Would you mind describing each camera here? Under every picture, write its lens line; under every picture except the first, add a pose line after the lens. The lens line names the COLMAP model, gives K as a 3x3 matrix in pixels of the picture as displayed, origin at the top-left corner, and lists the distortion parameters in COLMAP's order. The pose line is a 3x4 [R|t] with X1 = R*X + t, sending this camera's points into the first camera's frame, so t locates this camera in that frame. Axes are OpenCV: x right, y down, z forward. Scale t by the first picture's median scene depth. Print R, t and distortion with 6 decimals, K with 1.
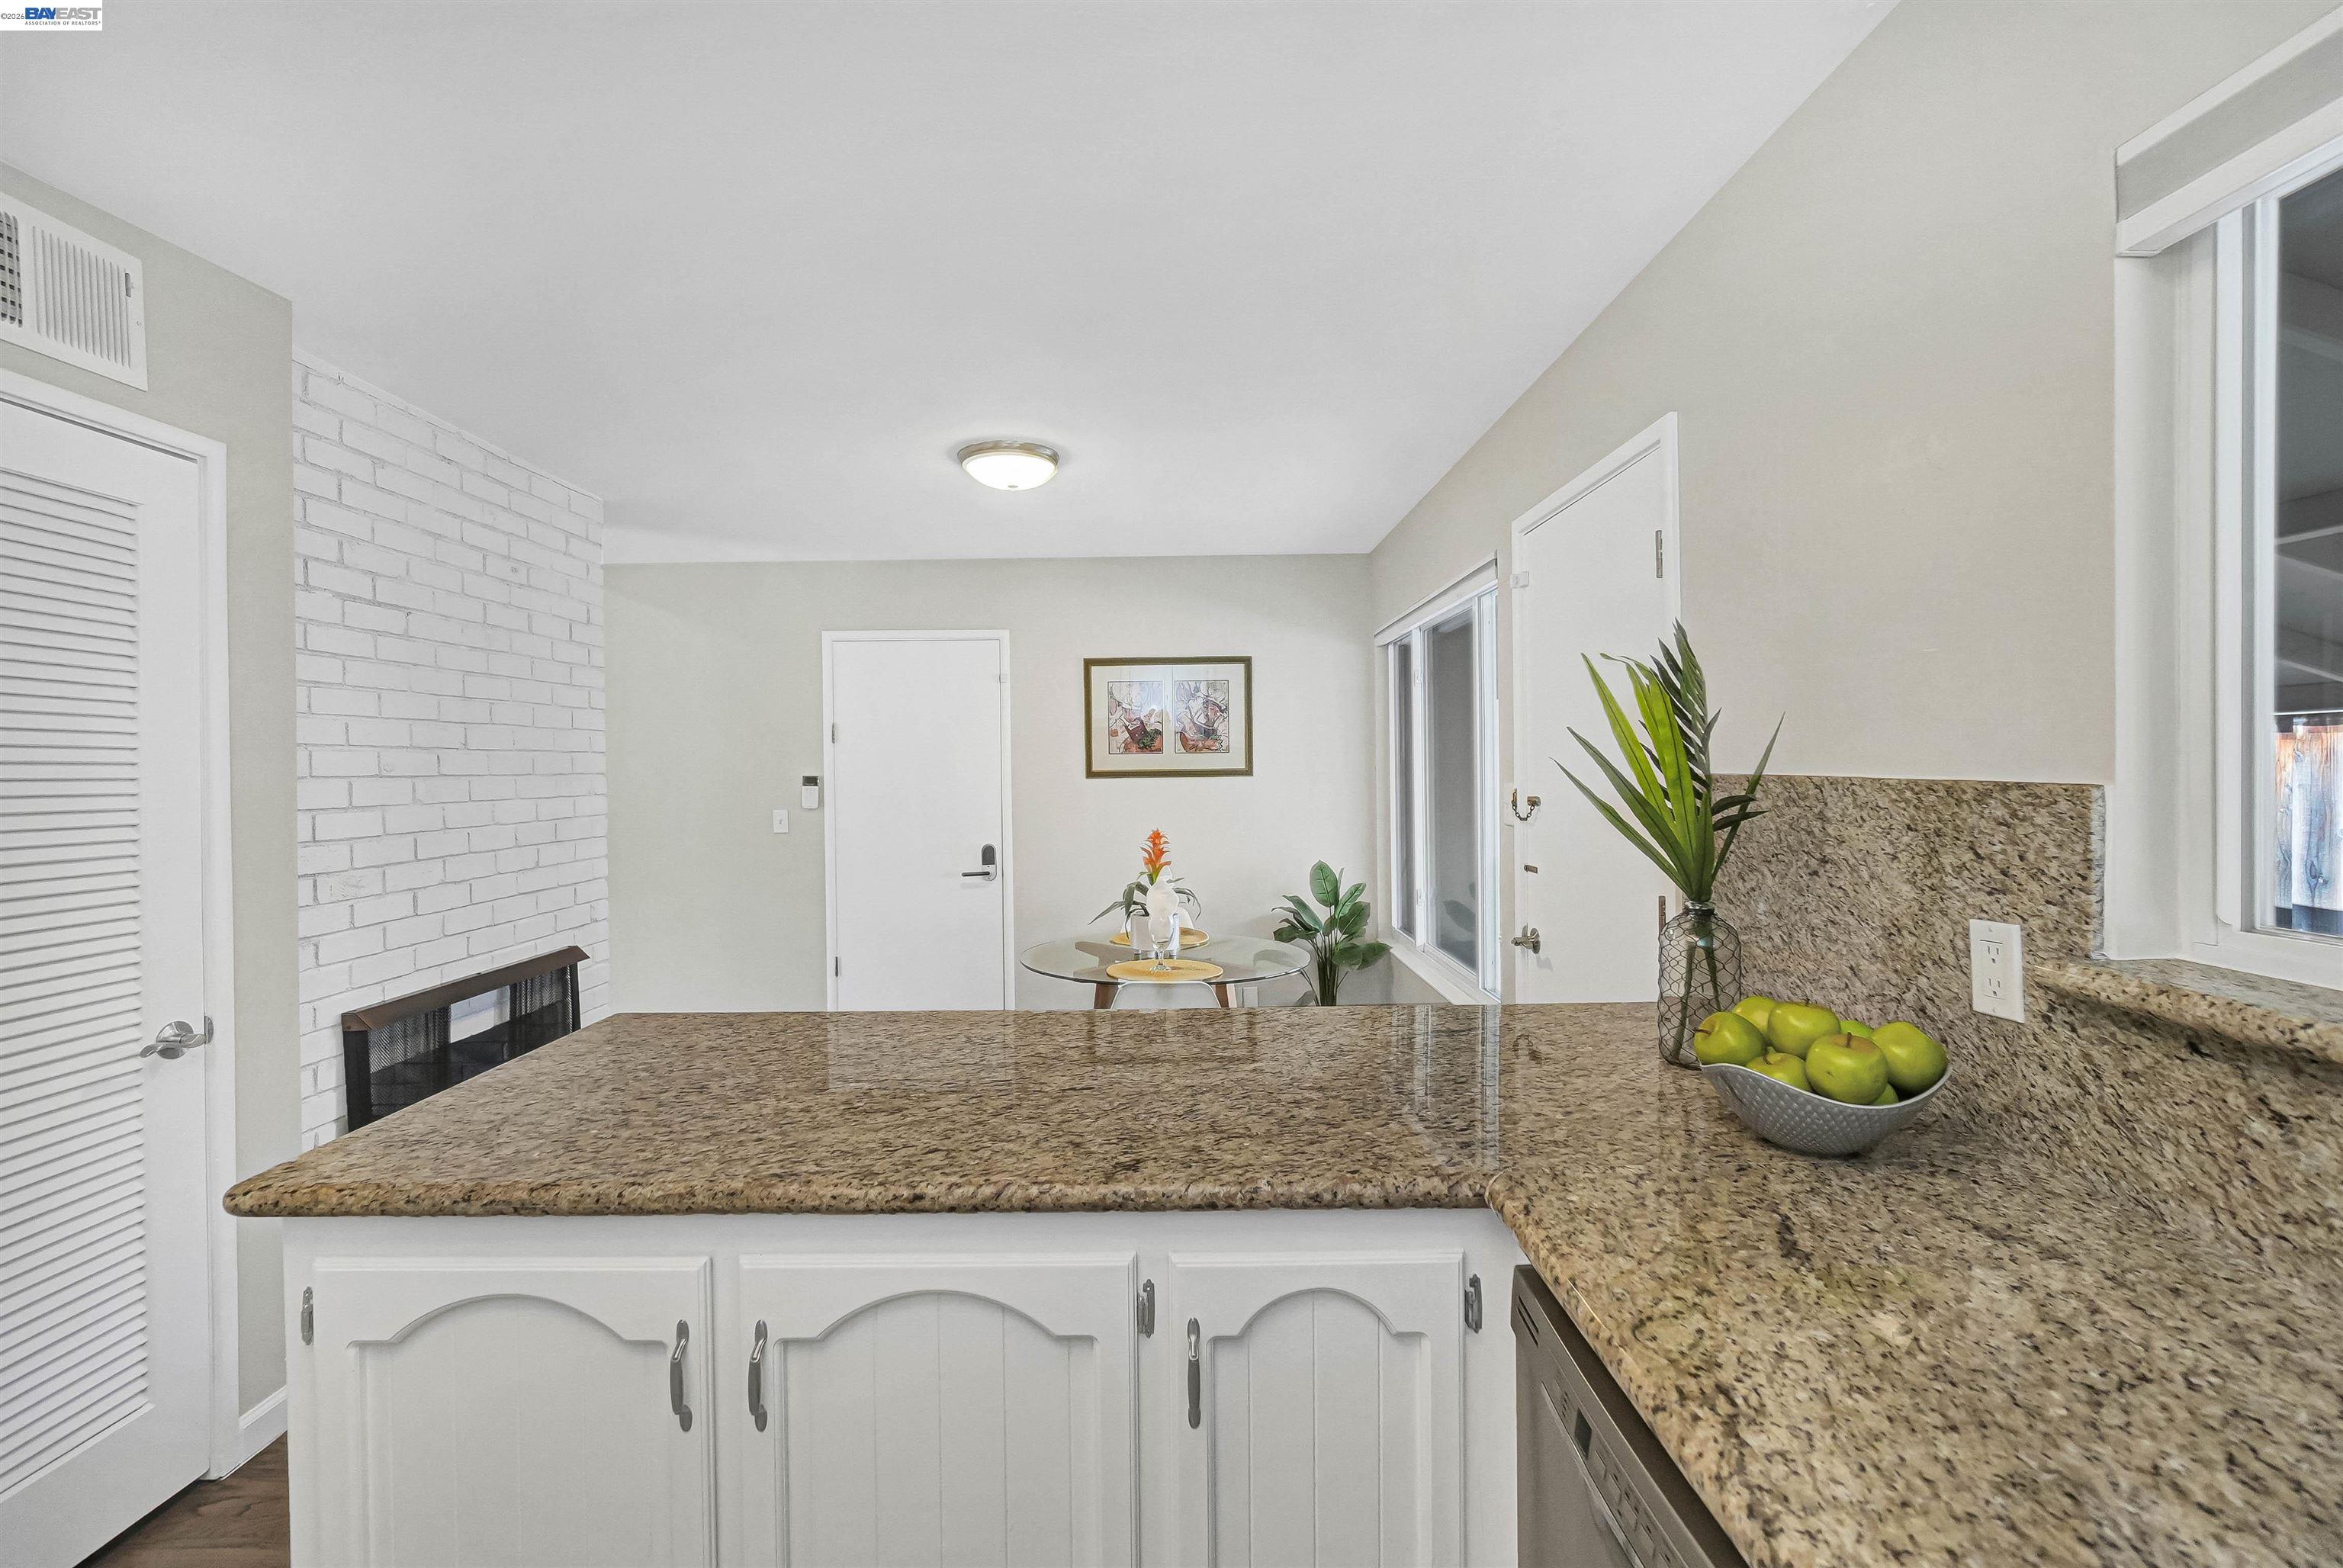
lens RADIAL K [[1011.0, 0, 1165.8], [0, 1011.0, 781.1], [0, 0, 1]] dist [-0.006830, 0.002821]
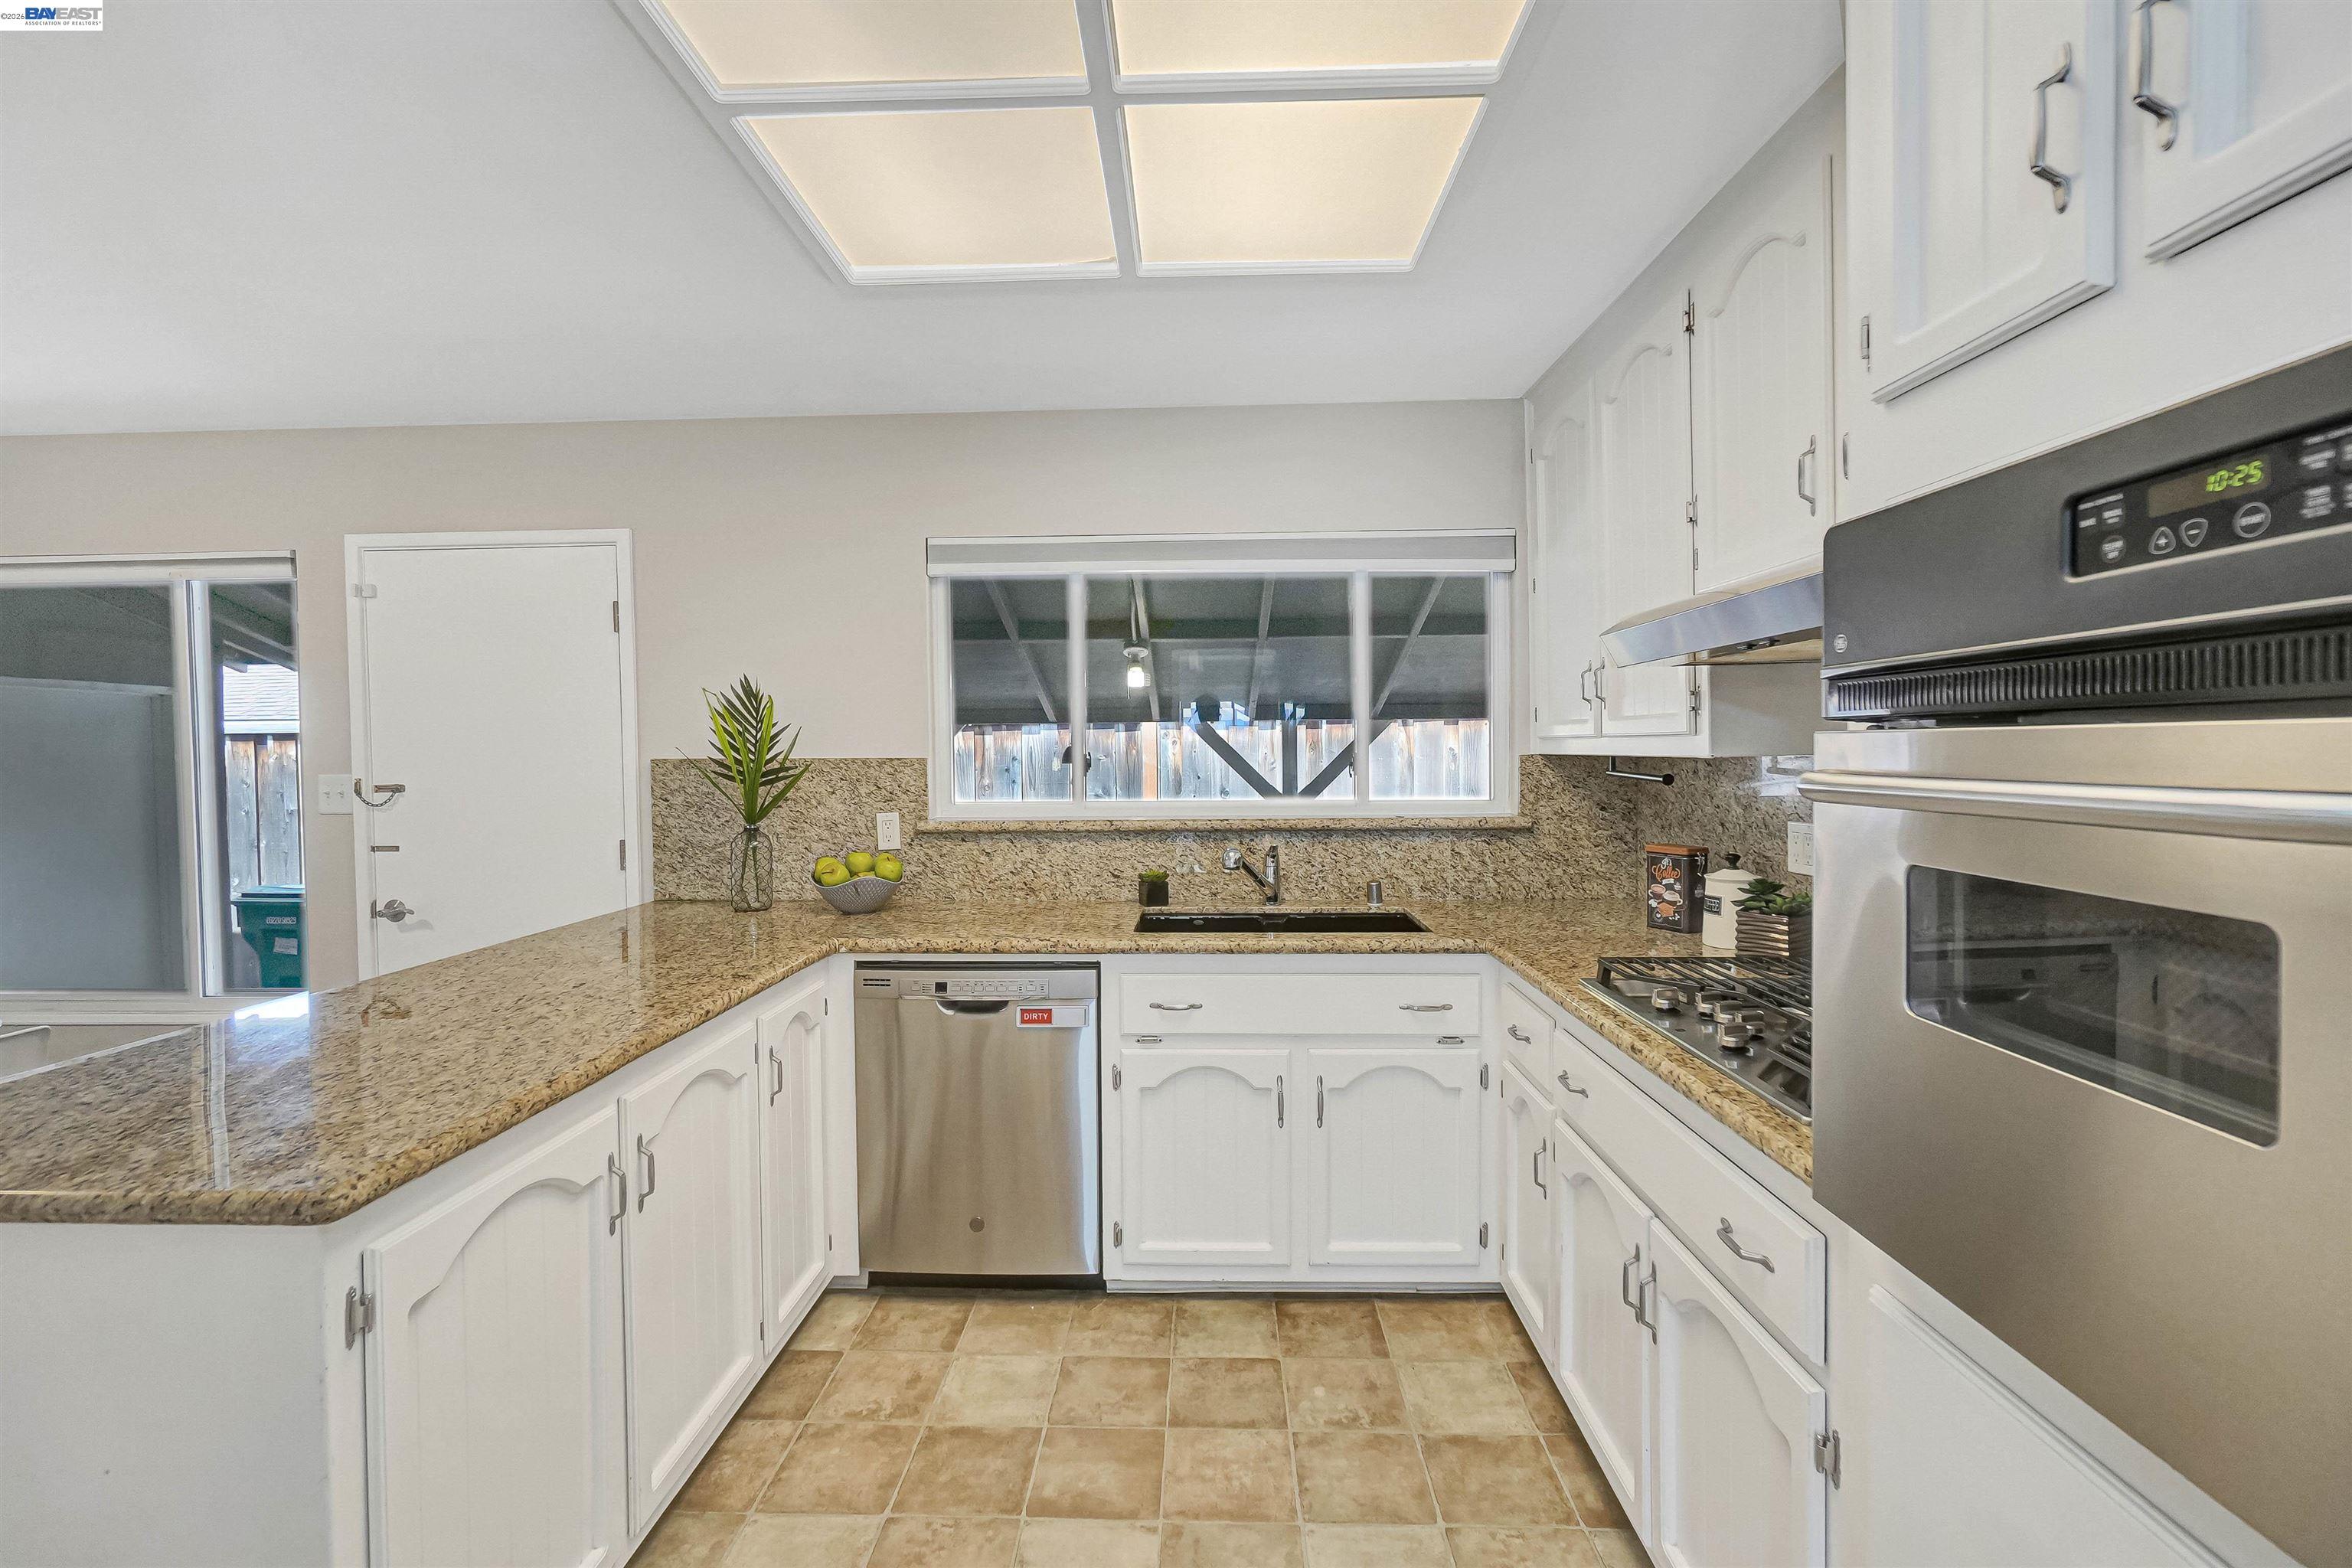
lens RADIAL K [[1019.2, 0, 1167.9], [0, 1019.2, 770.9], [0, 0, 1]] dist [-0.007817, 0.003893]
pose [[0.035931, -0.008727, 0.999316, -1.272998], [0.024350, 0.999673, 0.007855, 0.022130], [-0.999058, 0.024051, 0.036132, 0.137297]]
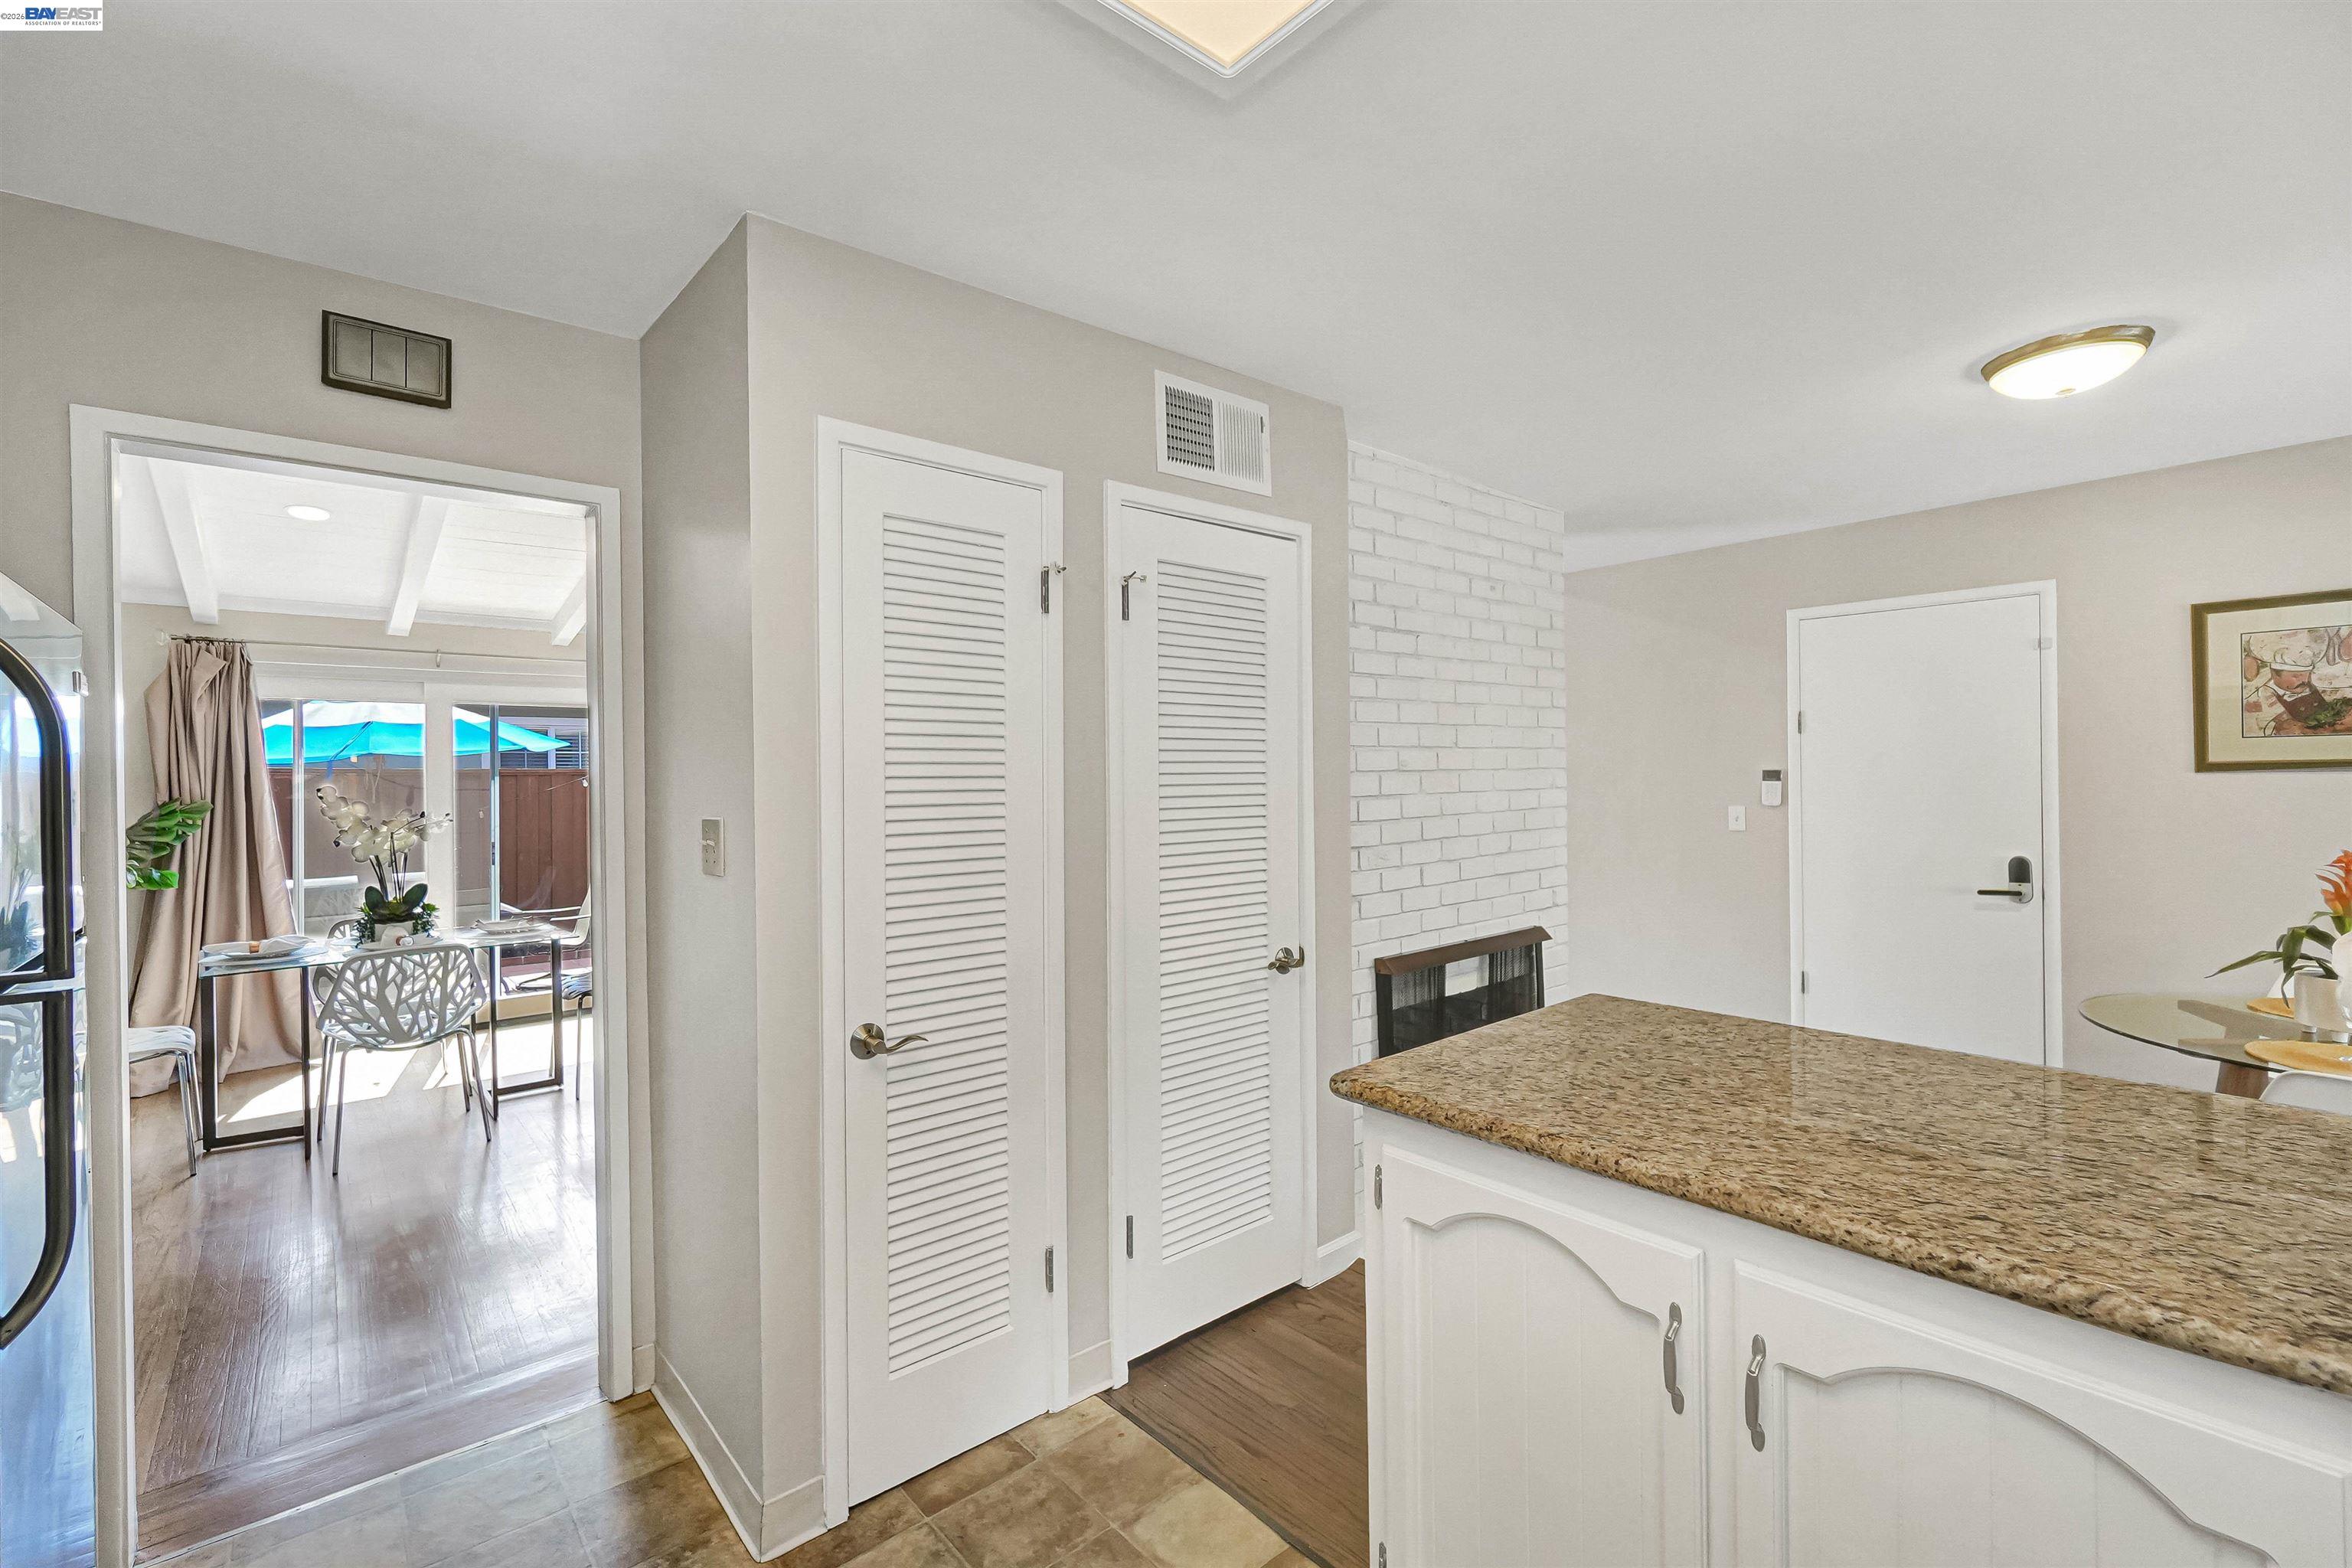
lens RADIAL K [[1019.2, 0, 1174.9], [0, 1019.2, 777.3], [0, 0, 1]] dist [-0.007817, 0.003893]
pose [[0.653760, 0.002983, -0.756696, -0.024781], [-0.002150, 0.999996, 0.002085, 0.002094], [0.756699, 0.000264, 0.653763, -0.037536]]
